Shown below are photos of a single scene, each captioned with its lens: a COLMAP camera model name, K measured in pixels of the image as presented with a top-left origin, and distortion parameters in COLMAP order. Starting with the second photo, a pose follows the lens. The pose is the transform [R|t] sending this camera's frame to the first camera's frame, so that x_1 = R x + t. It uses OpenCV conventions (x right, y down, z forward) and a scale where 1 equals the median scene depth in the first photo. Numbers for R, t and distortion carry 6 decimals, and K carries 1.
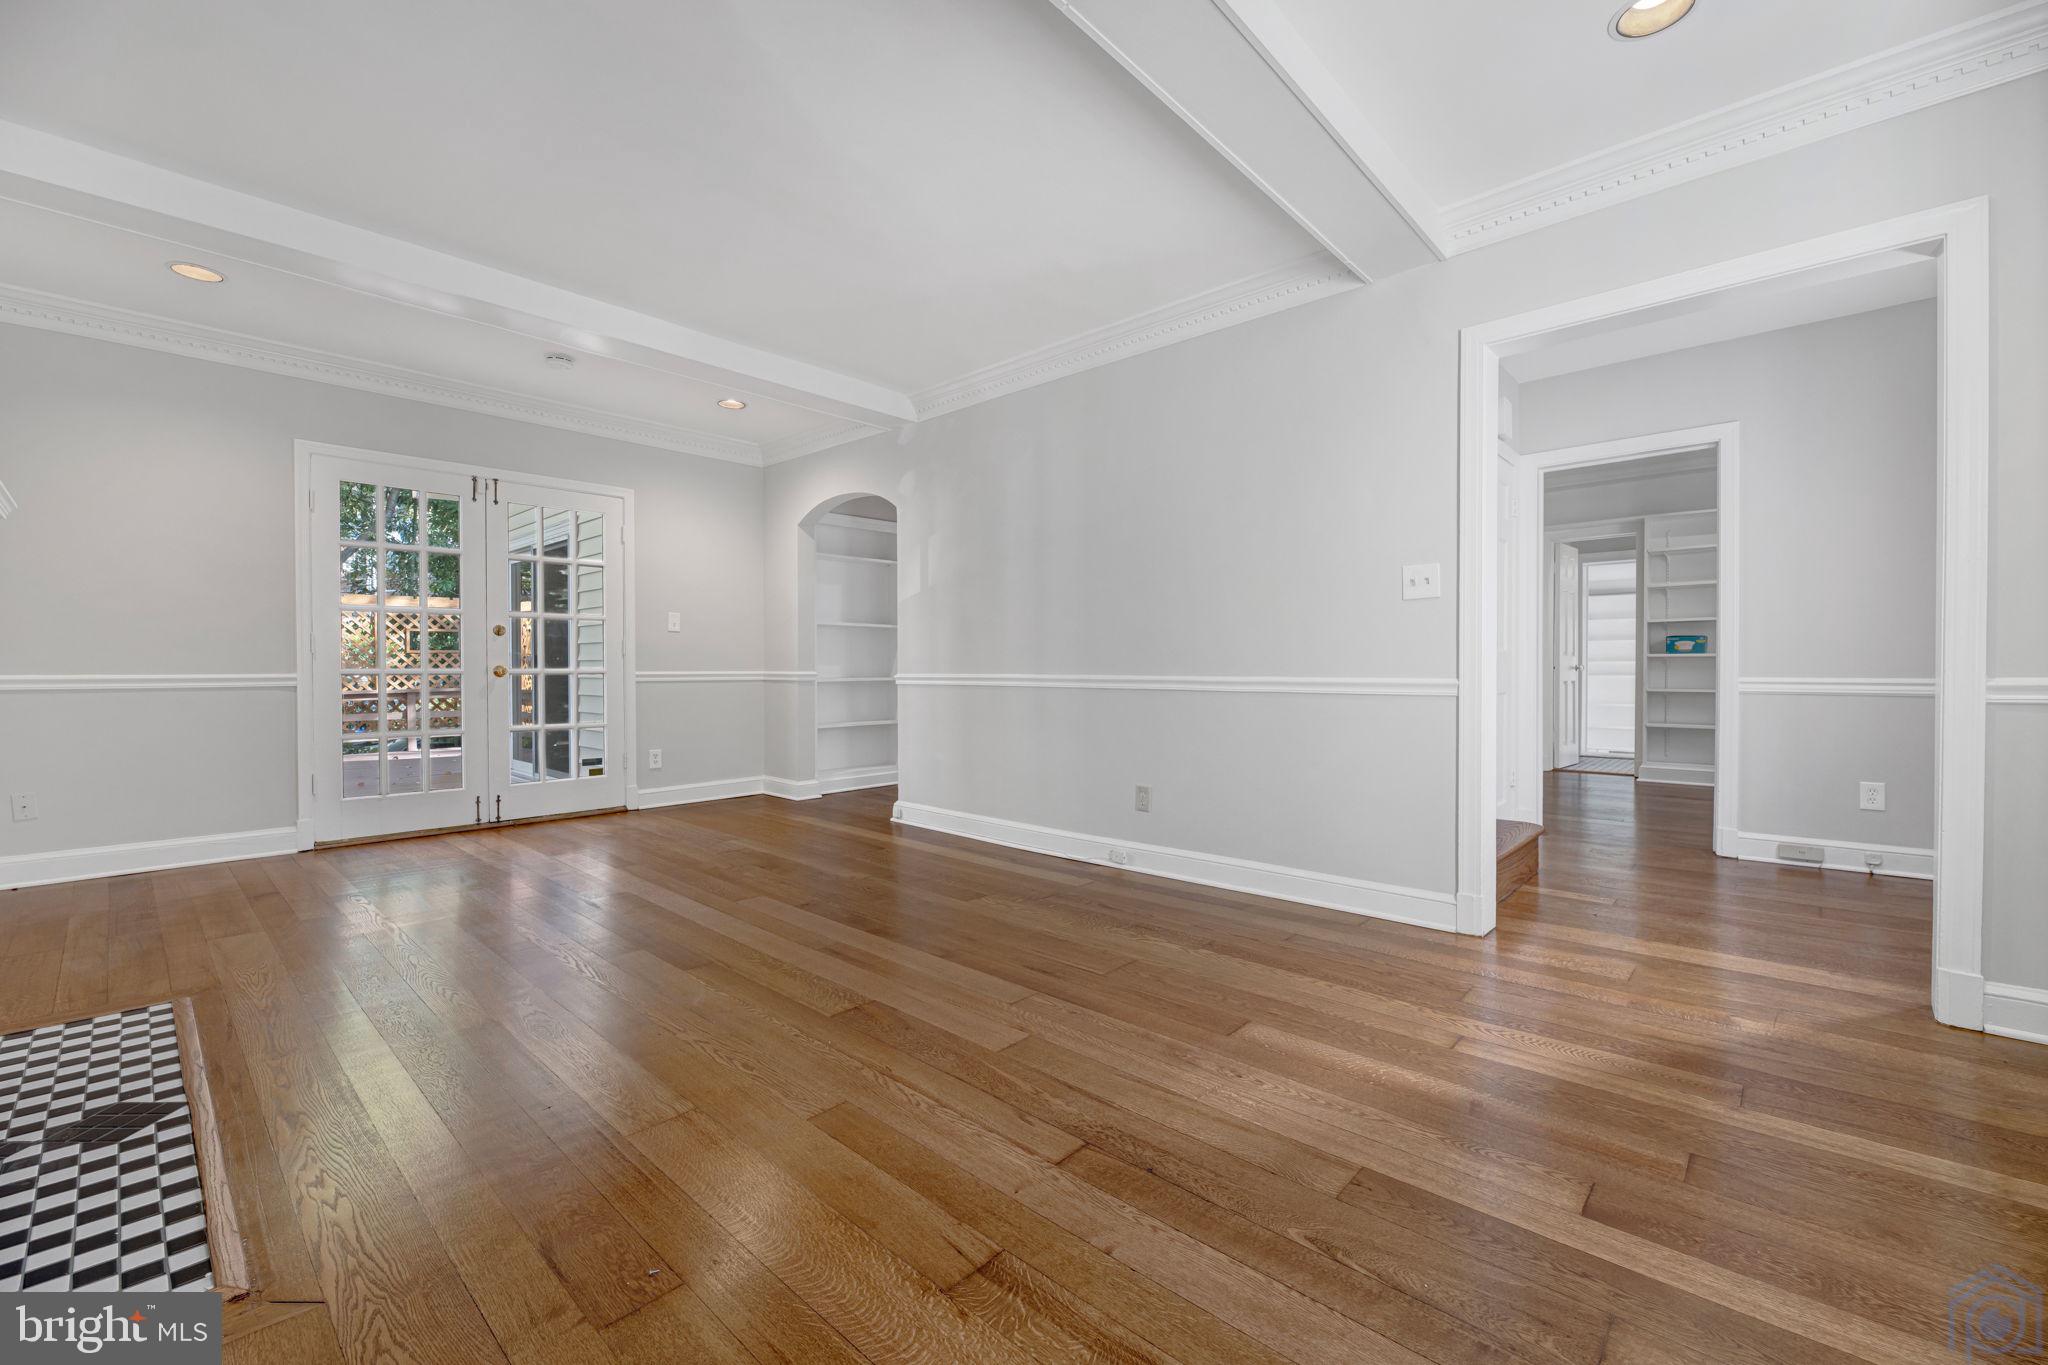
lens RADIAL K [[844.3, 0, 1031.5], [0, 844.3, 669.6], [0, 0, 1]] dist [-0.001424, -0.000481]
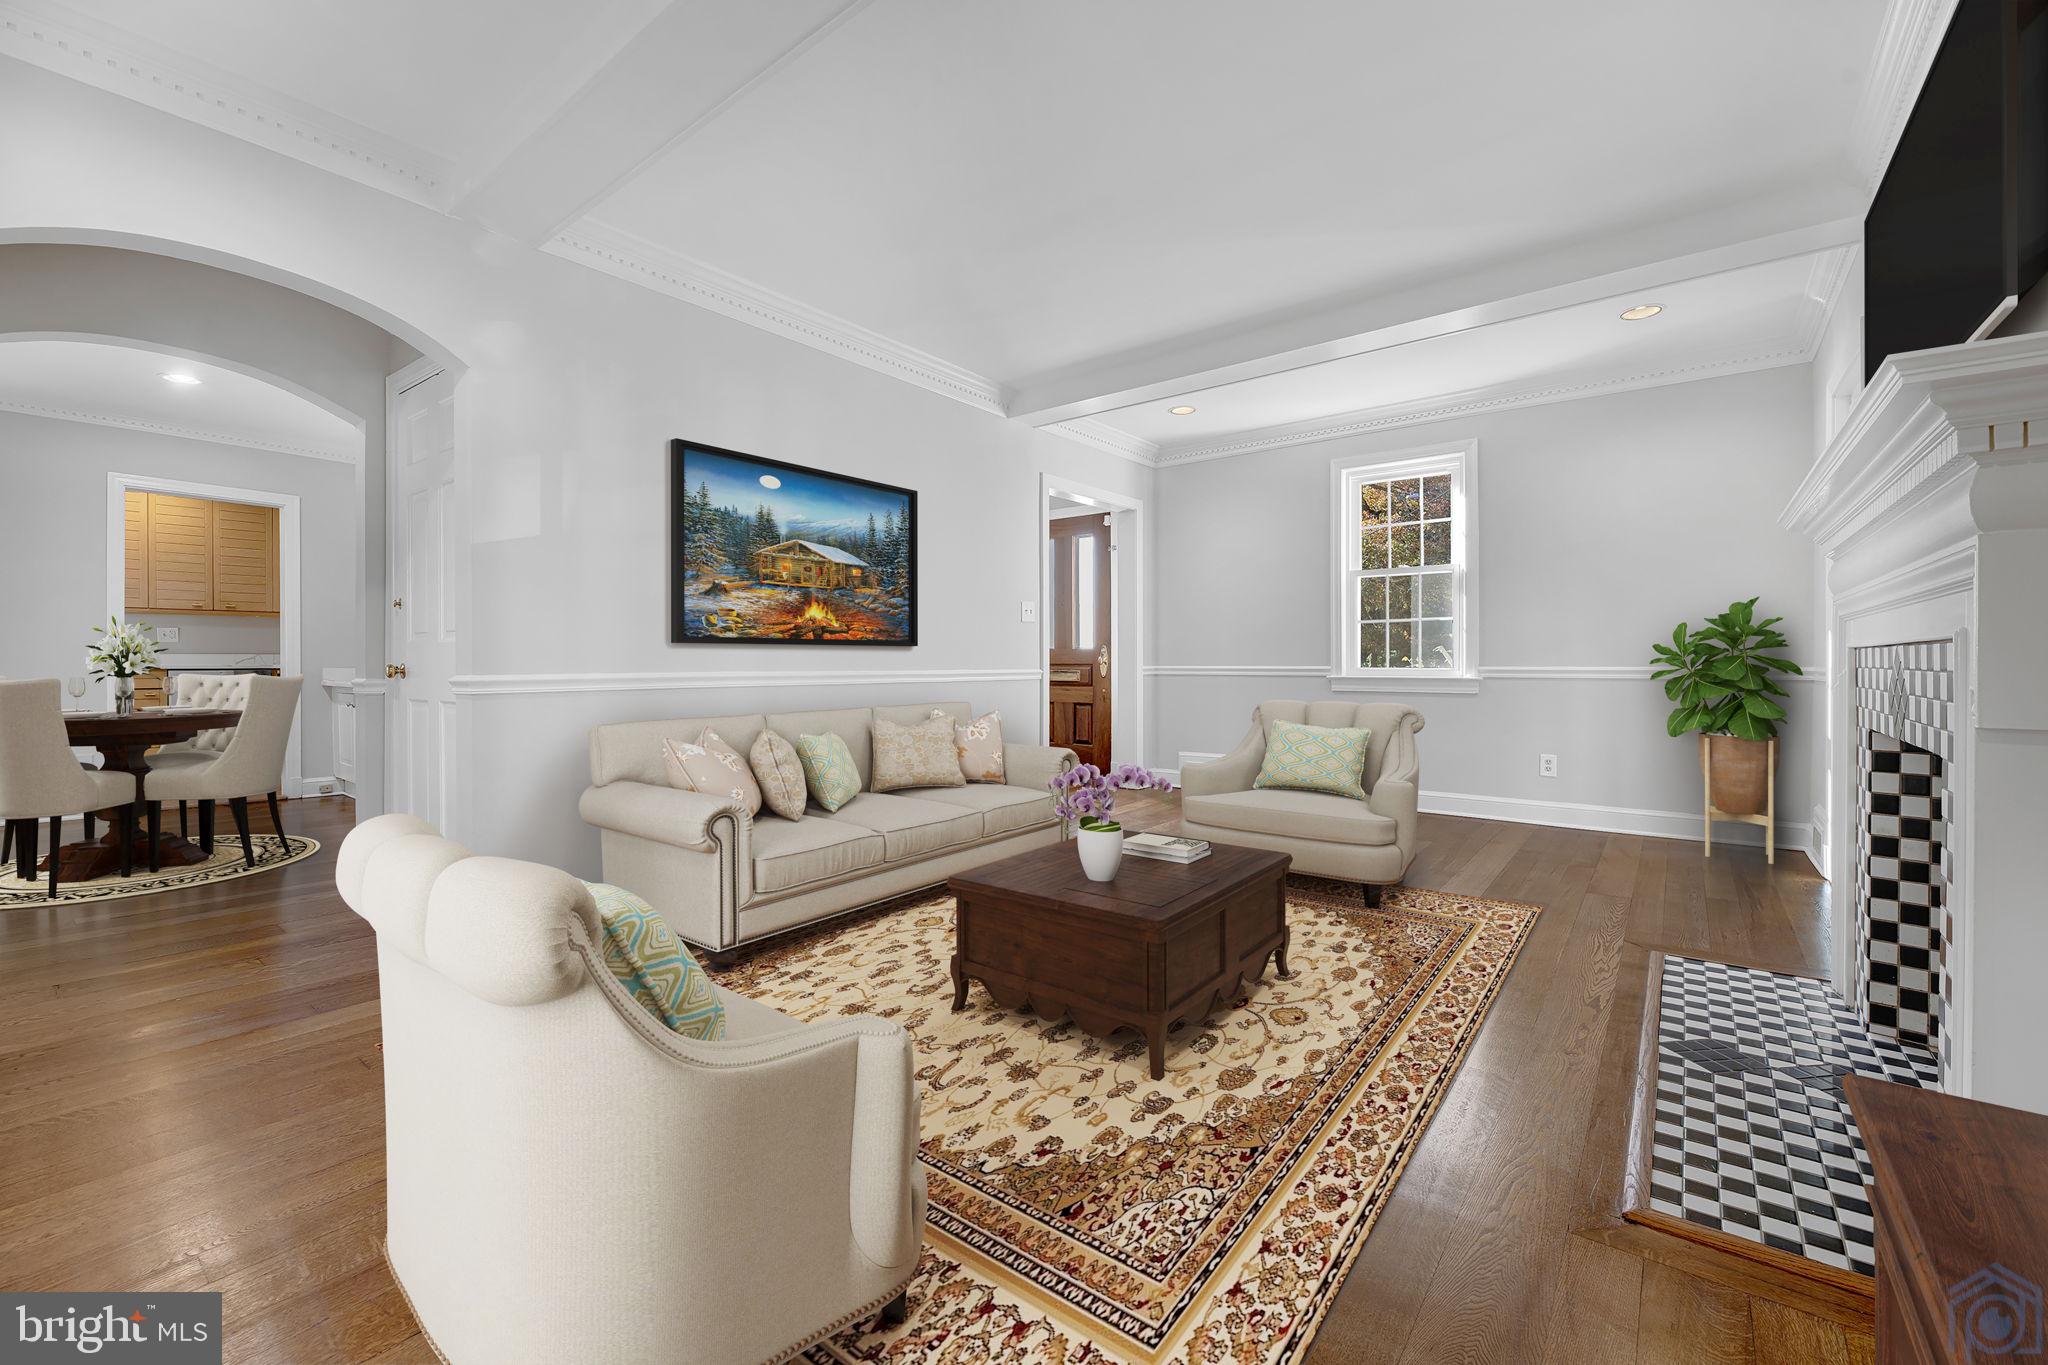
lens RADIAL K [[829.5, 0, 1020.9], [0, 829.5, 679.9], [0, 0, 1]] dist [-0.002181, -0.000333]
pose [[-0.073677, -0.020562, 0.997070, -1.728665], [0.003564, 0.999776, 0.020881, -0.004457], [-0.997276, 0.005092, -0.073587, 1.640032]]
